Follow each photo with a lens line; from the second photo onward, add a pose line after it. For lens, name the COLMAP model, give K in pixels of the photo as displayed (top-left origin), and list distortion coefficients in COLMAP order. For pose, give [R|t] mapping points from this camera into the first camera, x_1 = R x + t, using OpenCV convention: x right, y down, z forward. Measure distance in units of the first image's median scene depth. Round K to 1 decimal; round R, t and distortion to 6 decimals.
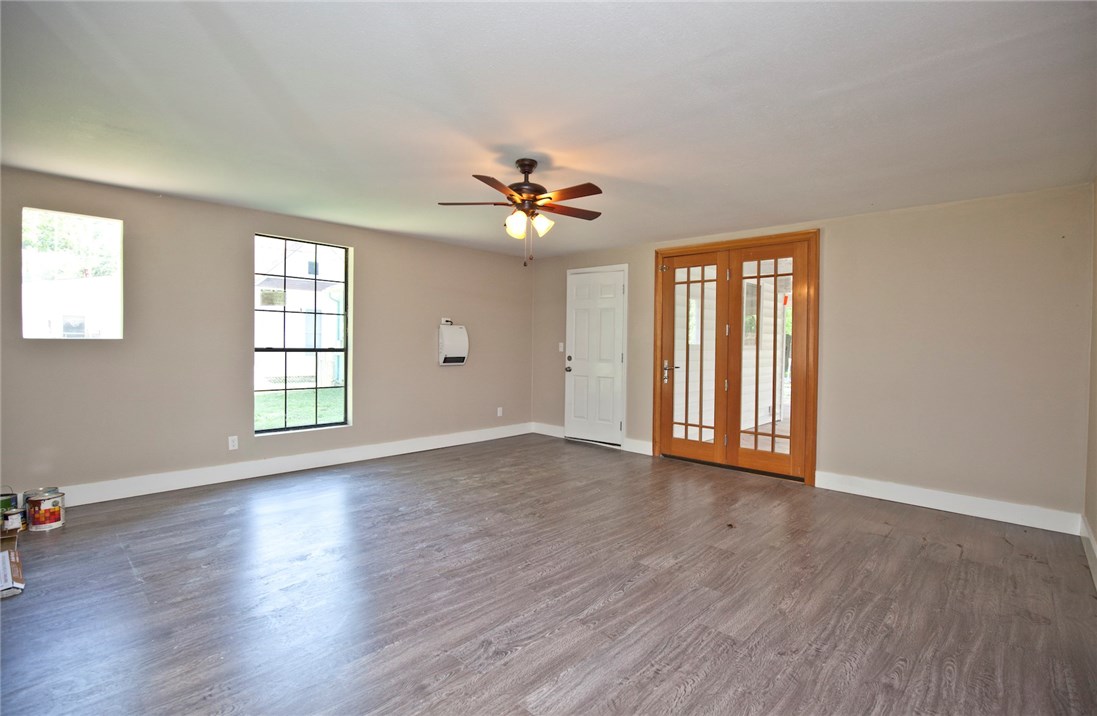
lens RADIAL K [[507.8, 0, 556.5], [0, 507.8, 351.0], [0, 0, 1]] dist [-0.032420, 0.006141]
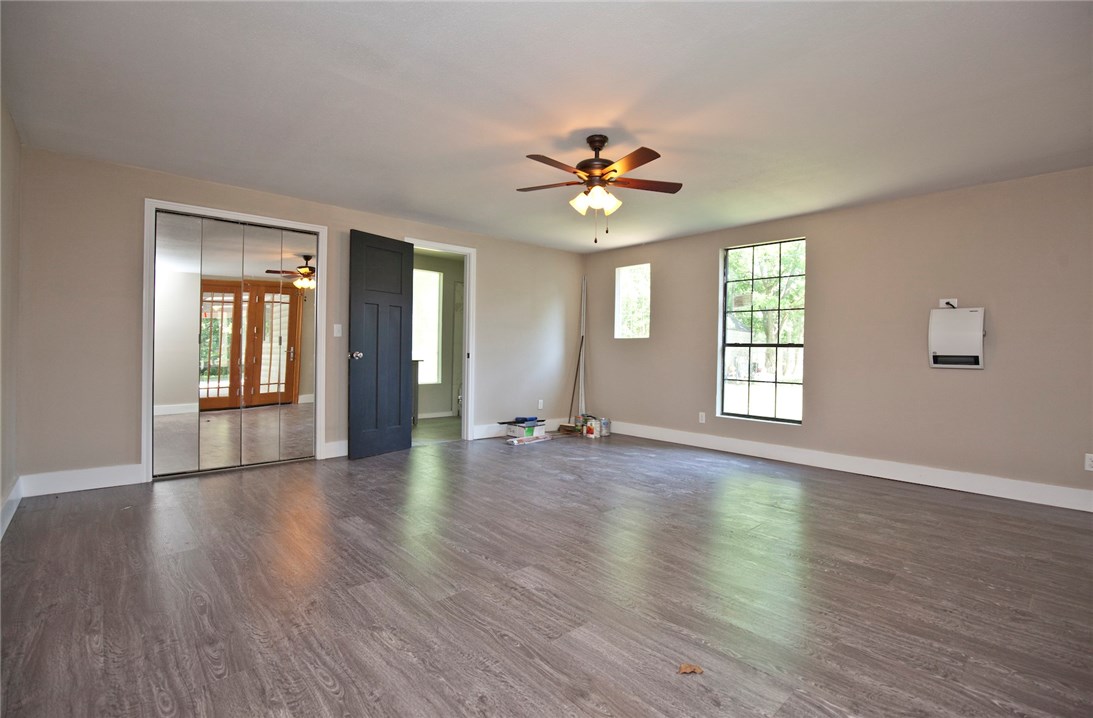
lens RADIAL K [[504.5, 0, 553.9], [0, 504.5, 358.9], [0, 0, 1]] dist [-0.027093, 0.003088]
pose [[-0.070288, 0.000329, -0.997527, 1.061623], [-0.030782, 0.999523, 0.002499, 0.068250], [0.997052, 0.030881, -0.070244, 1.148694]]
